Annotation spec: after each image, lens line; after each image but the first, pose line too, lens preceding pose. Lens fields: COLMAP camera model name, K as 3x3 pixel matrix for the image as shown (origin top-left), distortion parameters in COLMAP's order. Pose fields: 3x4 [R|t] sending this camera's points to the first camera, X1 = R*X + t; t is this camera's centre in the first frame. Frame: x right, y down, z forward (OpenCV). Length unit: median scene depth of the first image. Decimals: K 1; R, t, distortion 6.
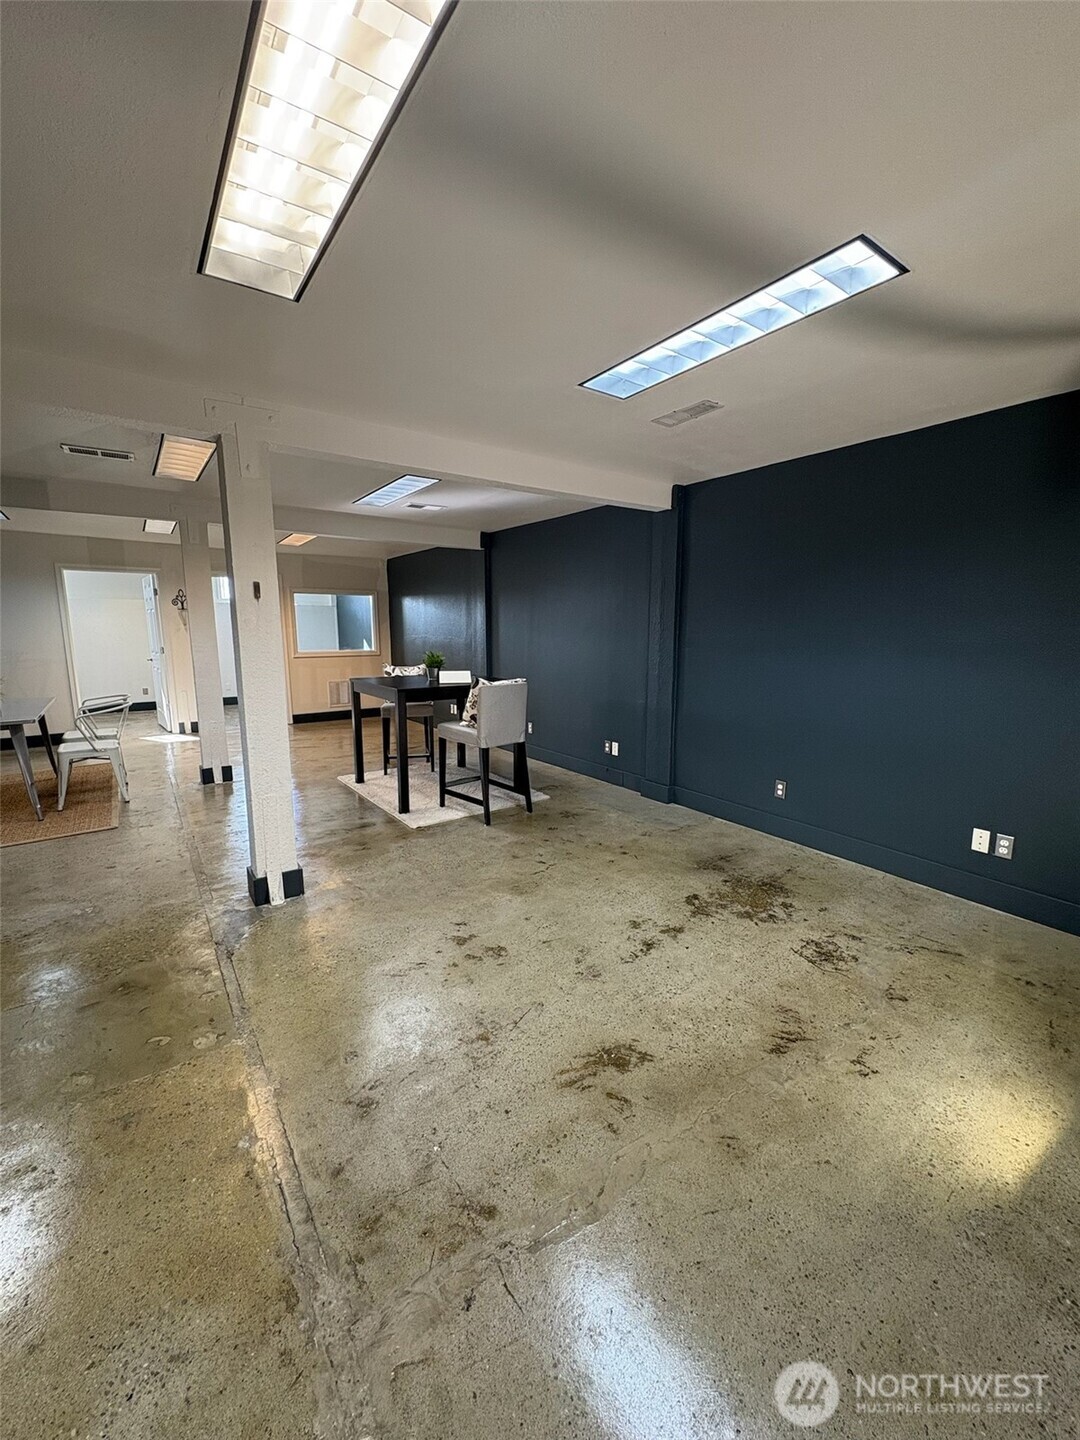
lens RADIAL K [[572.7, 0, 541.5], [0, 572.7, 719.5], [0, 0, 1]] dist [-0.000943, 0.000622]
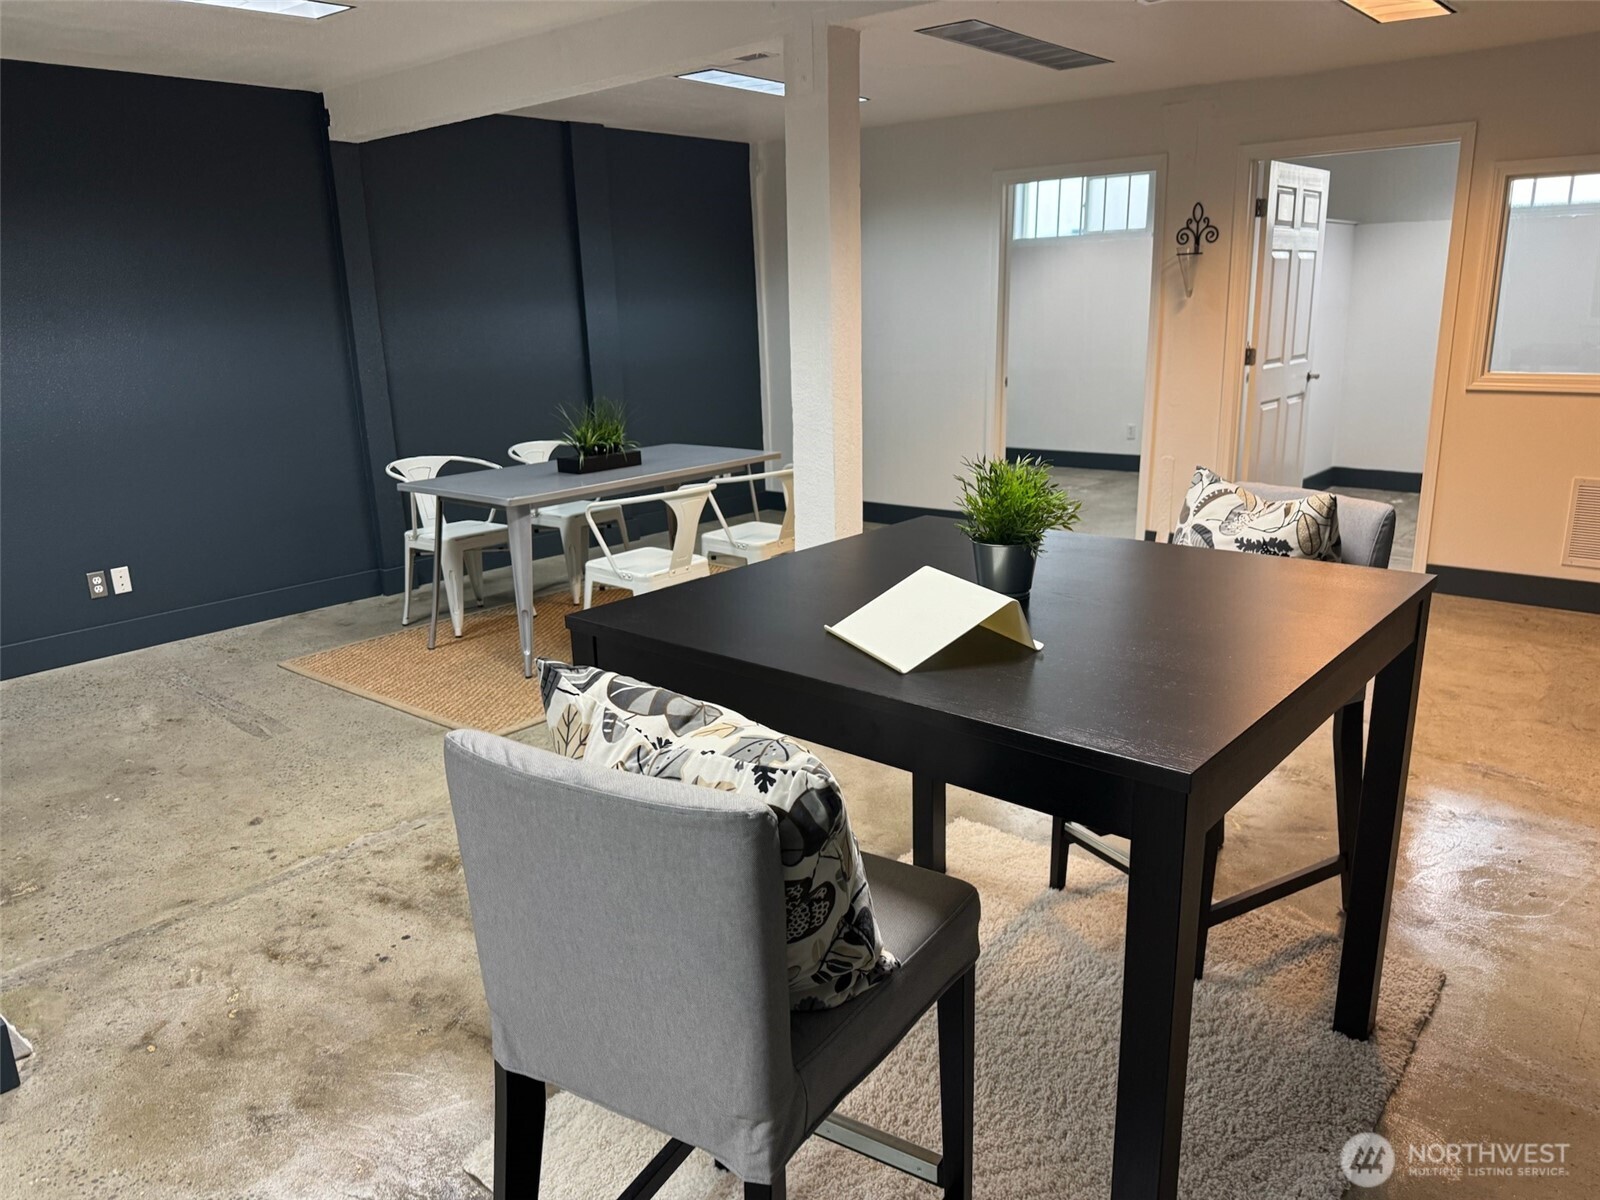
lens RADIAL K [[1119.6, 0, 797.3], [0, 1119.6, 607.7], [0, 0, 1]] dist [0.077719, -0.096682]
pose [[0.234625, 0.249113, -0.939624, 0.248544], [-0.126075, 0.966240, 0.224688, -0.204518], [0.963876, 0.065746, 0.258111, 1.152469]]
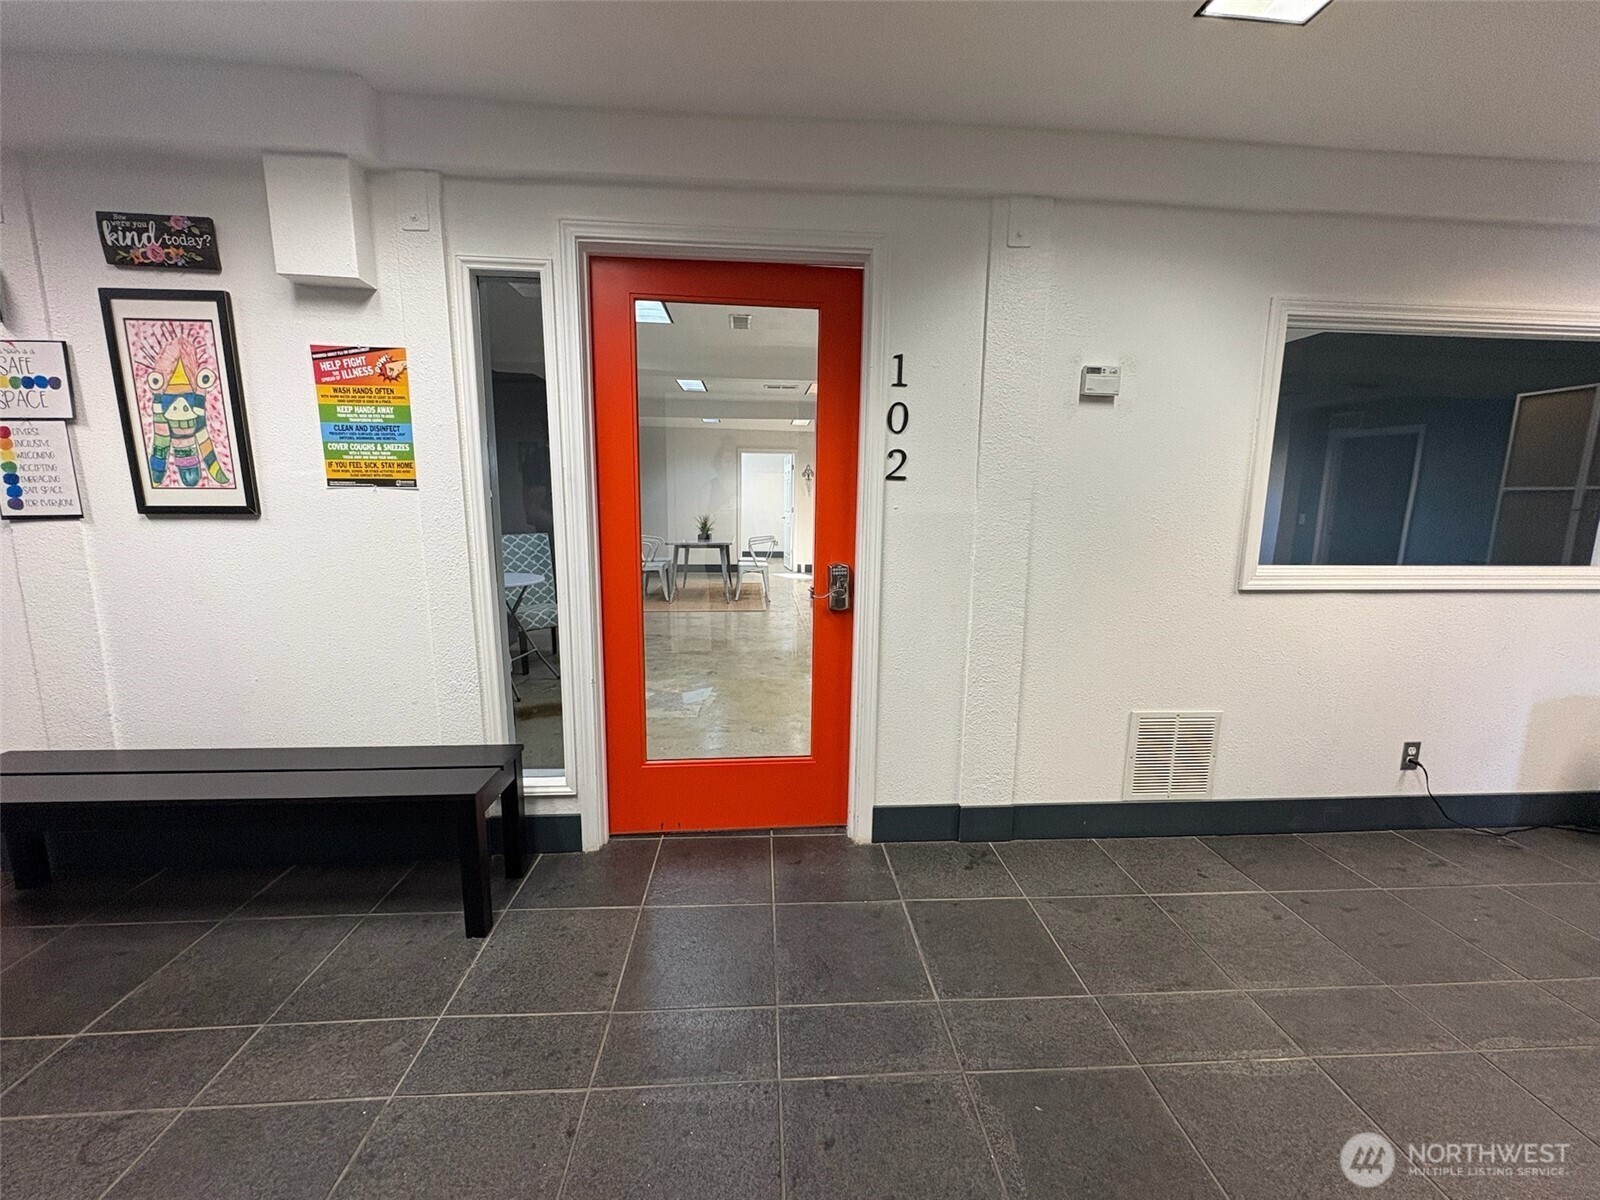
lens RADIAL K [[636.3, 0, 790.9], [0, 636.3, 603.6], [0, 0, 1]] dist [-0.000943, 0.000622]
pose [[0.844067, 0.092944, -0.528122, 0.324342], [-0.094380, 0.995239, 0.024308, 0.135915], [0.527867, 0.029327, 0.848821, -0.590031]]
